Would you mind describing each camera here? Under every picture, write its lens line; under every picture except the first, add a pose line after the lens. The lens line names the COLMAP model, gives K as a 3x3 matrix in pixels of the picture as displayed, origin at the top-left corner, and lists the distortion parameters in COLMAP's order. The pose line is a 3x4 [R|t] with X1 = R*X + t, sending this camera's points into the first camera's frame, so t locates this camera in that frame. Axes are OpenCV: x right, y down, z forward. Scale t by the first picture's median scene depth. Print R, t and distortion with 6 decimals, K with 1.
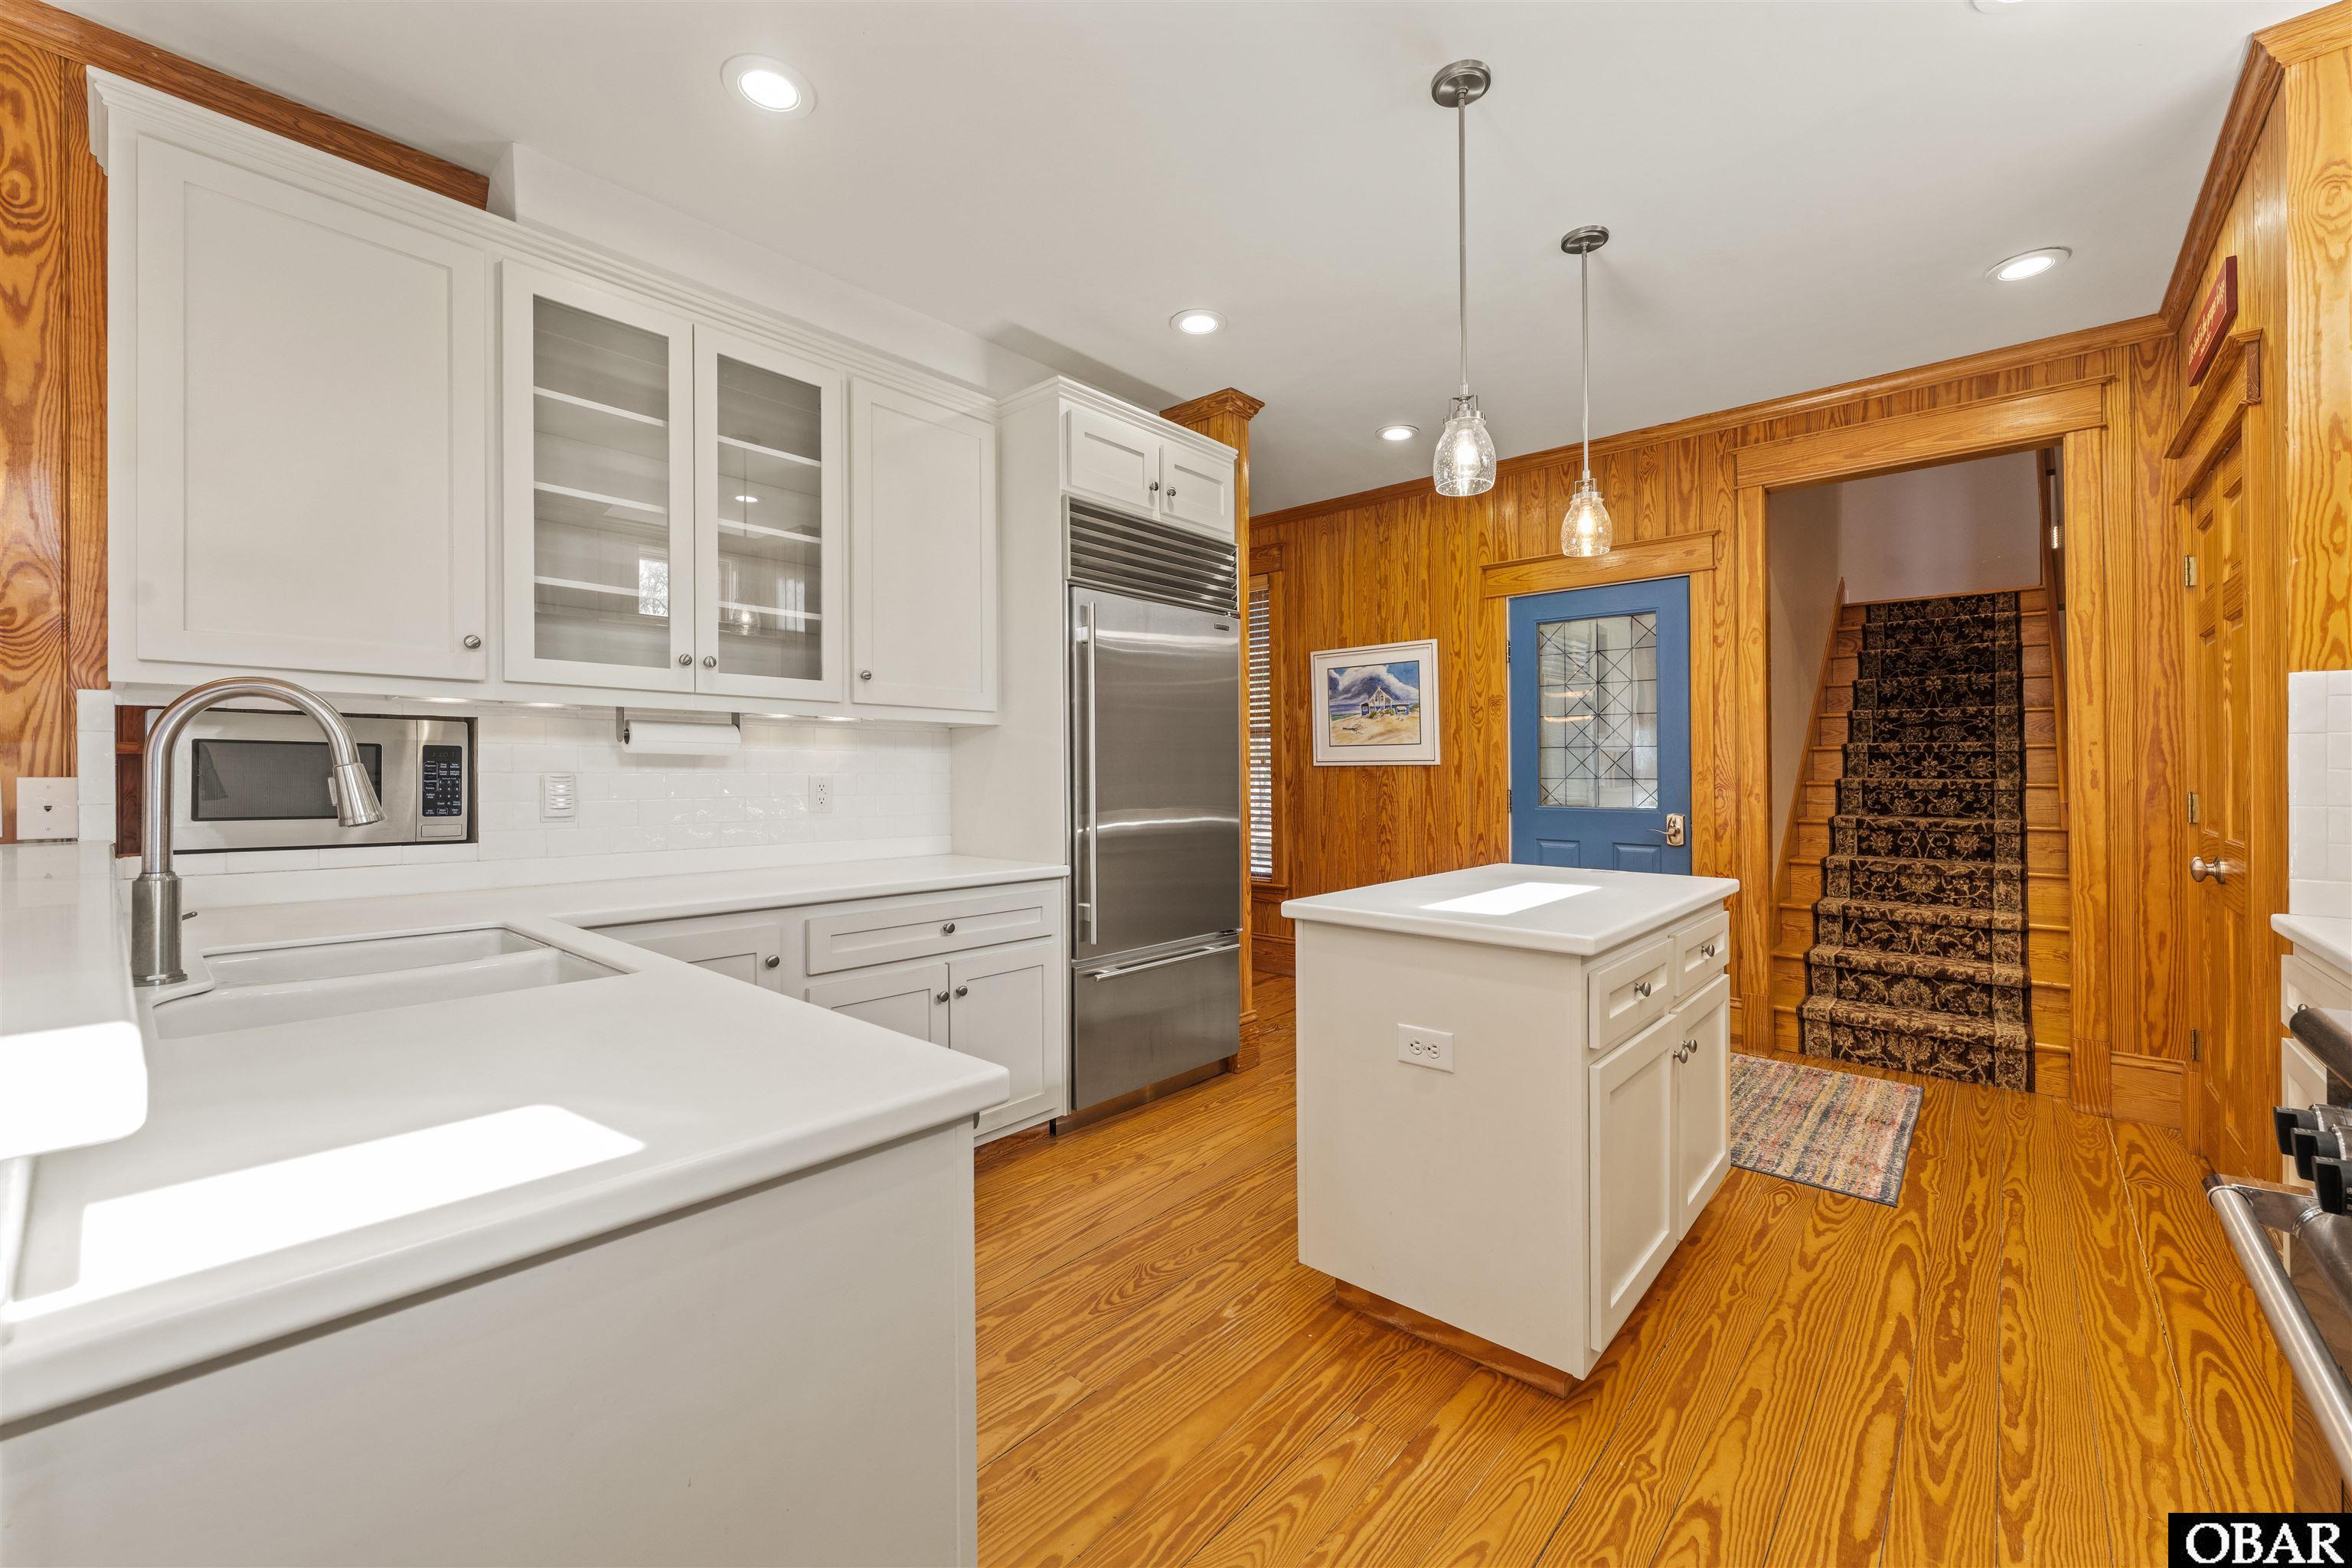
lens RADIAL K [[941.2, 0, 1198.0], [0, 941.2, 768.9], [0, 0, 1]] dist [-0.000507, 0.000799]
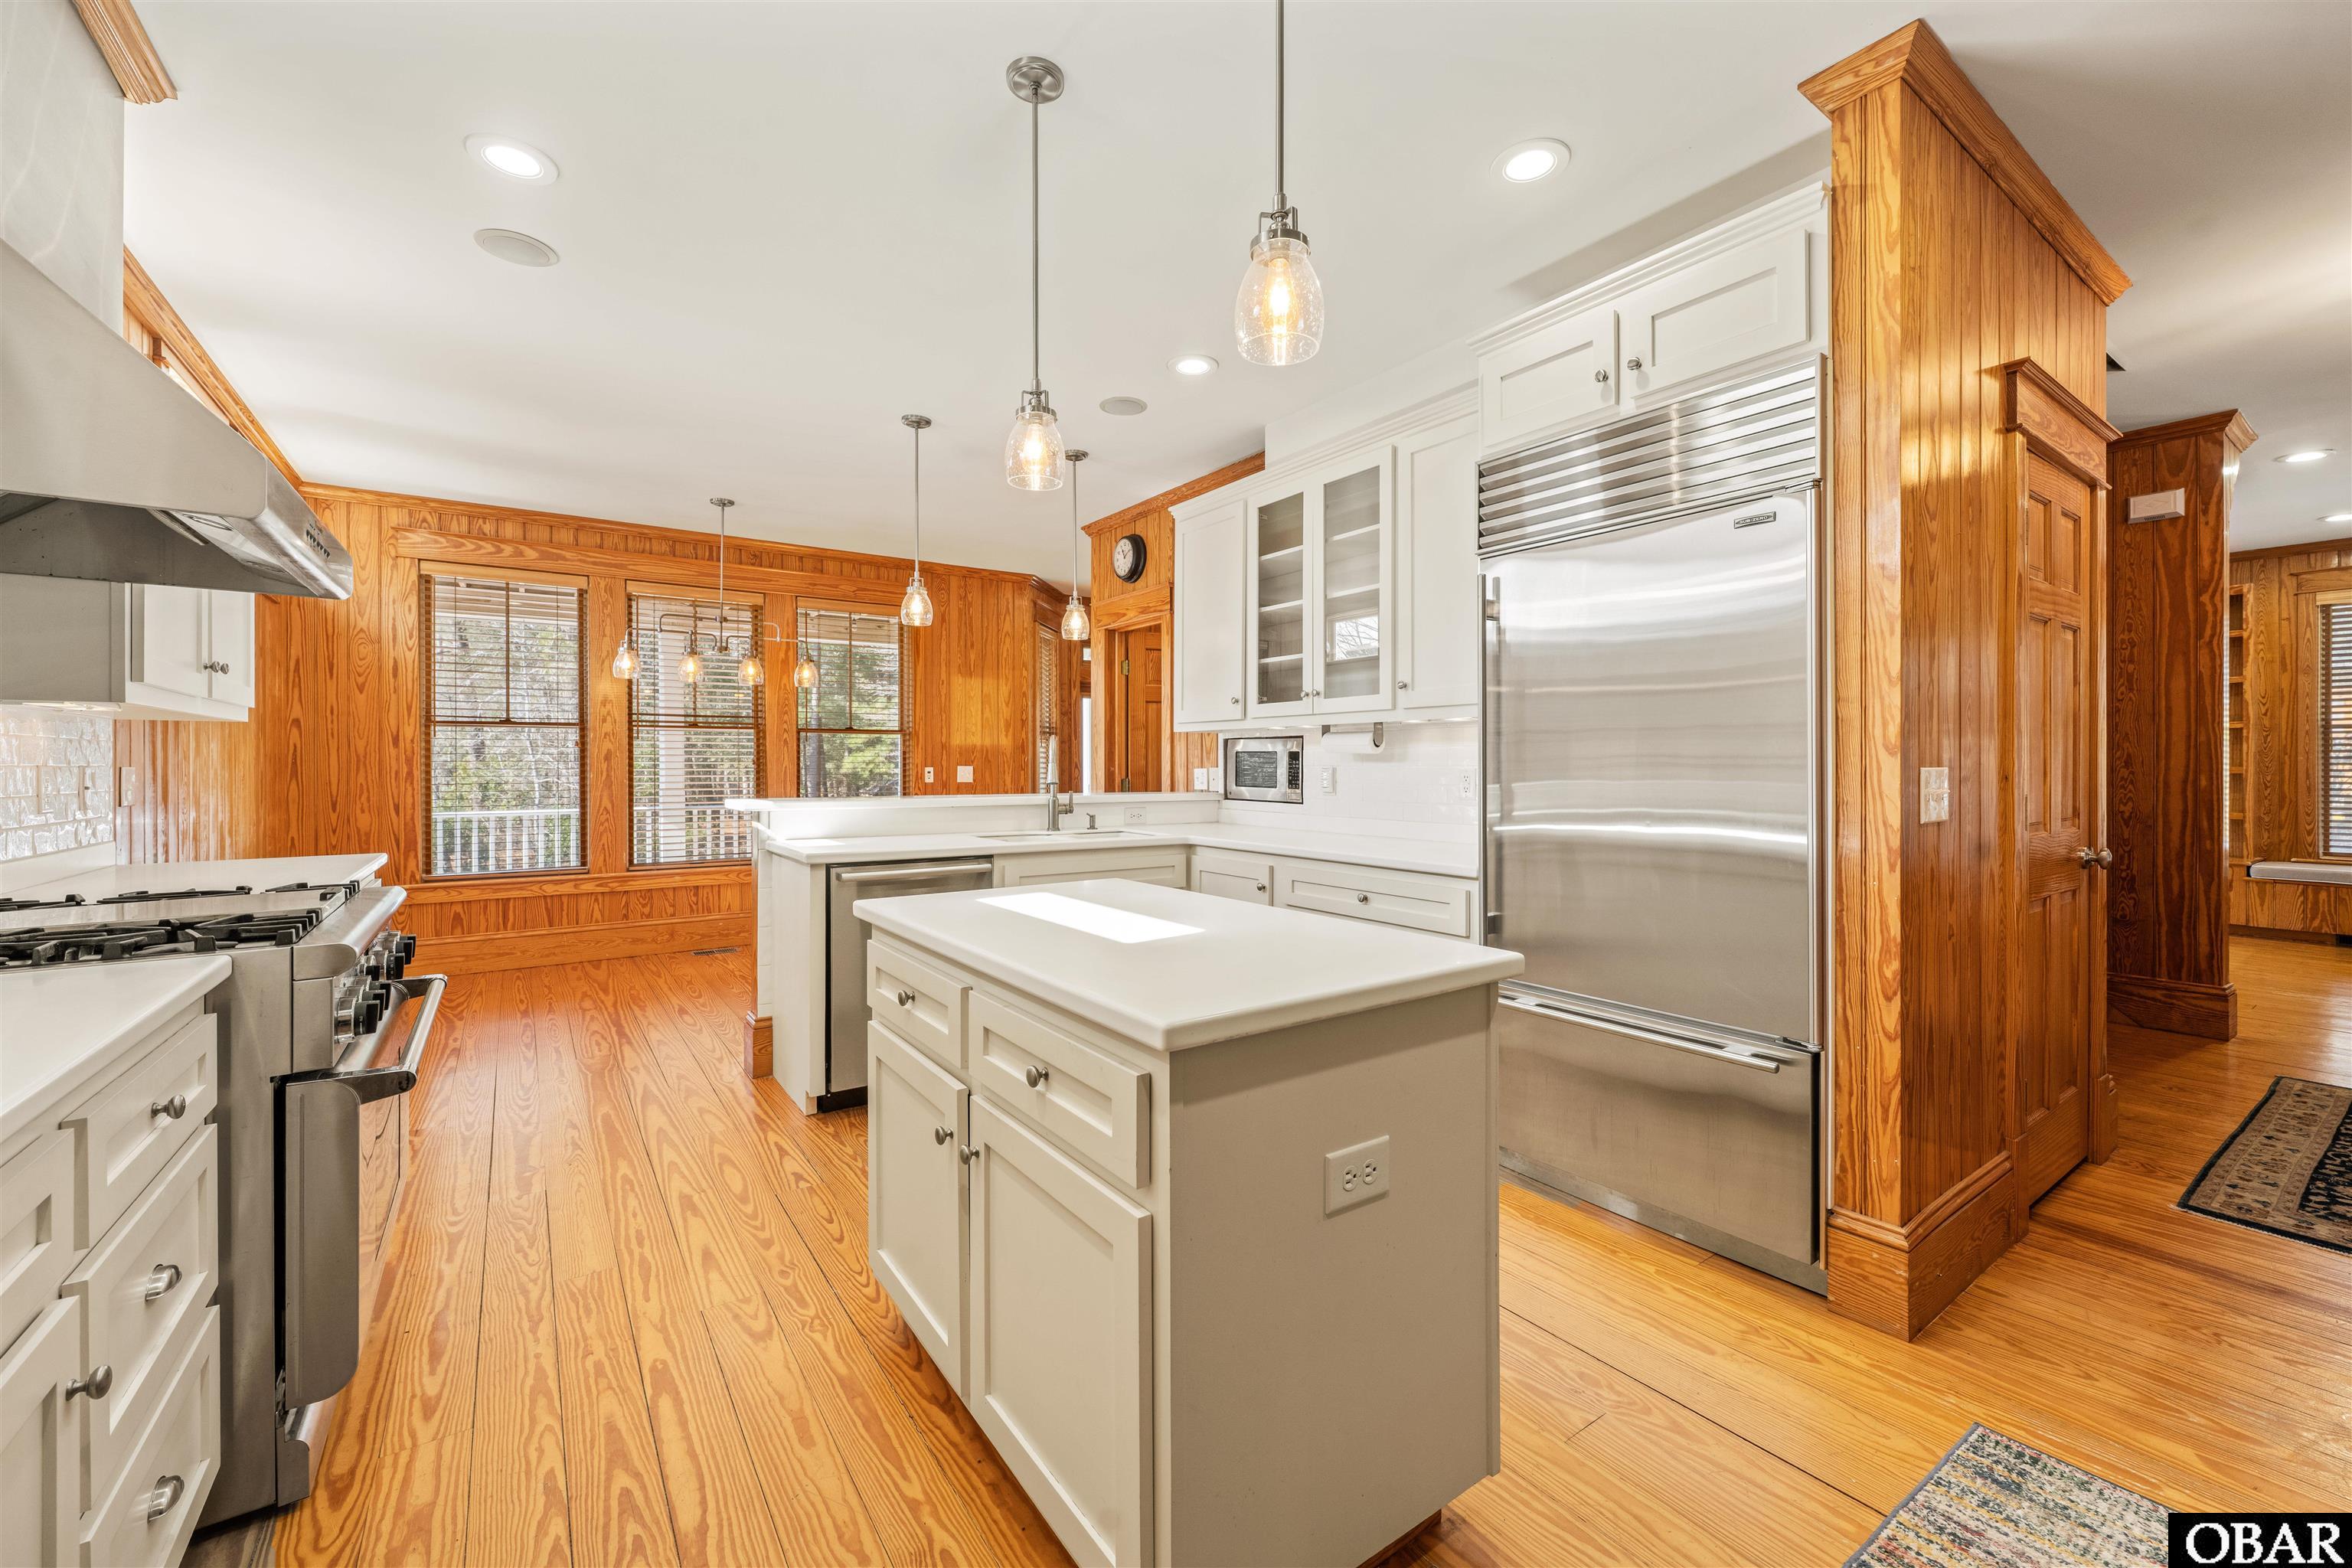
lens RADIAL K [[941.2, 0, 1165.9], [0, 941.2, 779.4], [0, 0, 1]] dist [-0.000507, 0.000799]
pose [[-0.253181, 0.014311, -0.967313, 0.813410], [0.004680, 0.999897, 0.013569, 0.003486], [0.967408, -0.001091, -0.253222, 0.924487]]
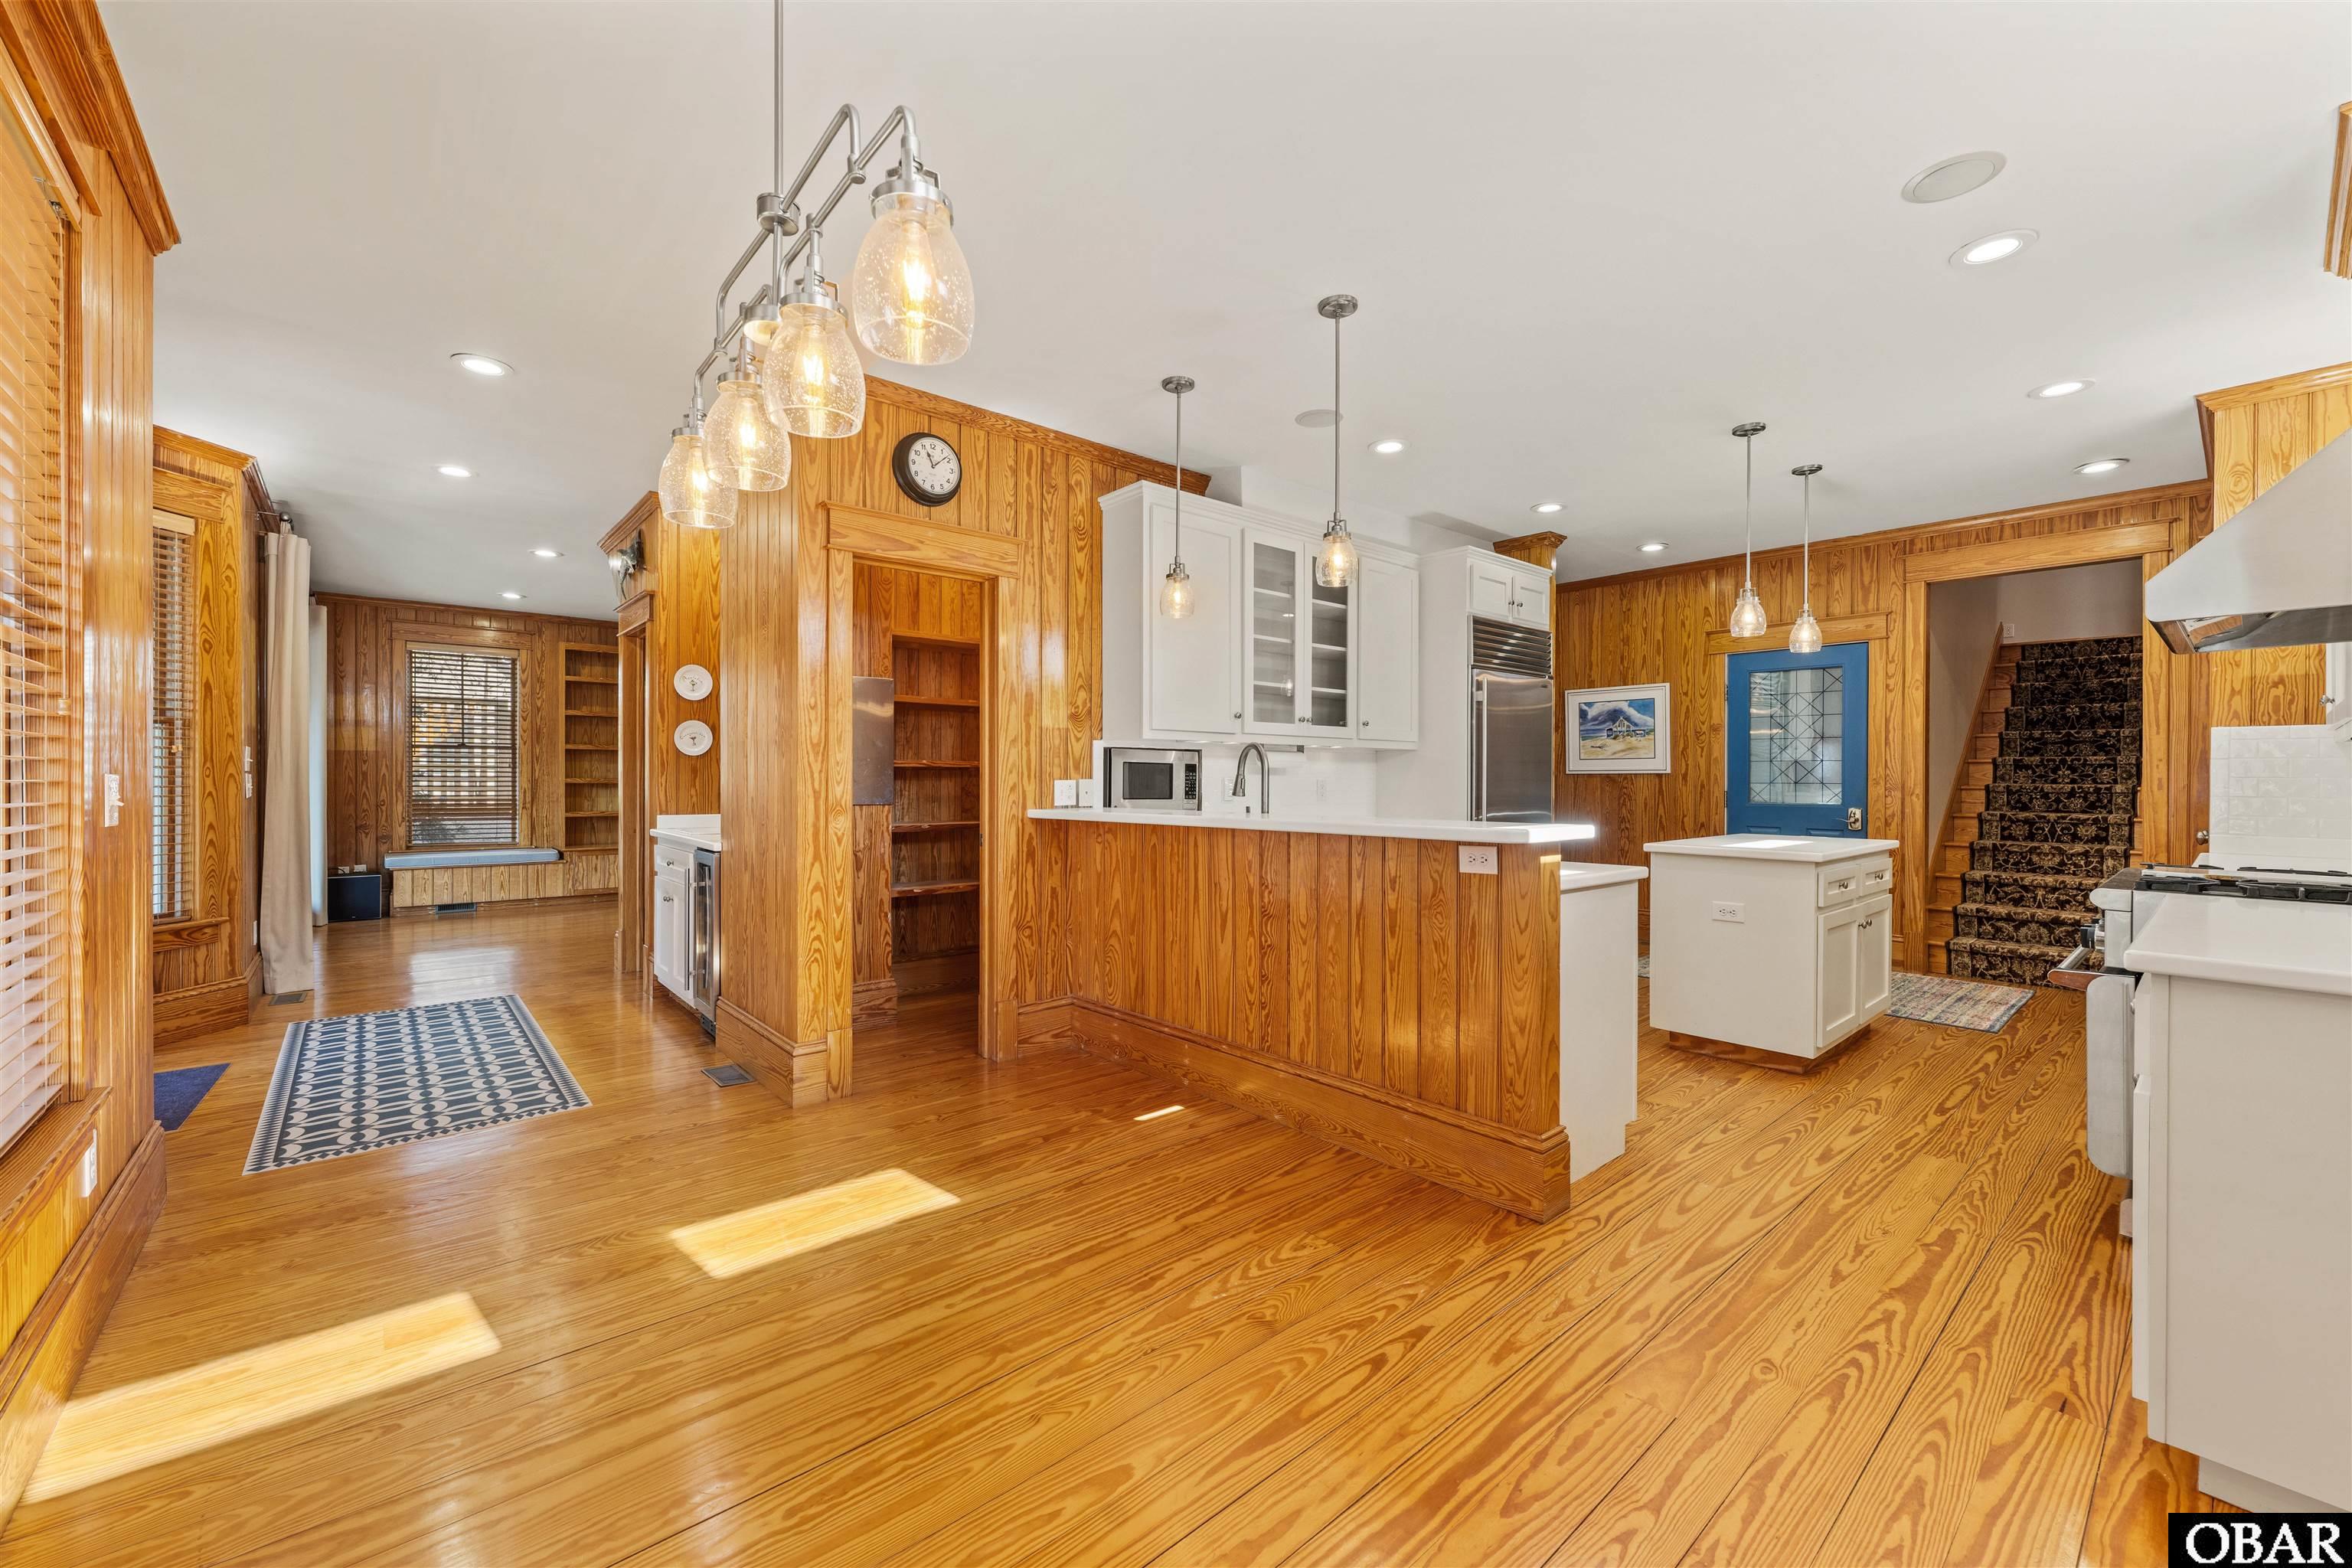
lens RADIAL K [[941.2, 0, 1187.9], [0, 941.2, 792.8], [0, 0, 1]] dist [-0.000507, 0.000799]
pose [[0.990509, 0.004146, -0.137387, -0.401417], [-0.001582, 0.999823, 0.018768, -0.000554], [0.137440, -0.018373, 0.990340, -0.740635]]
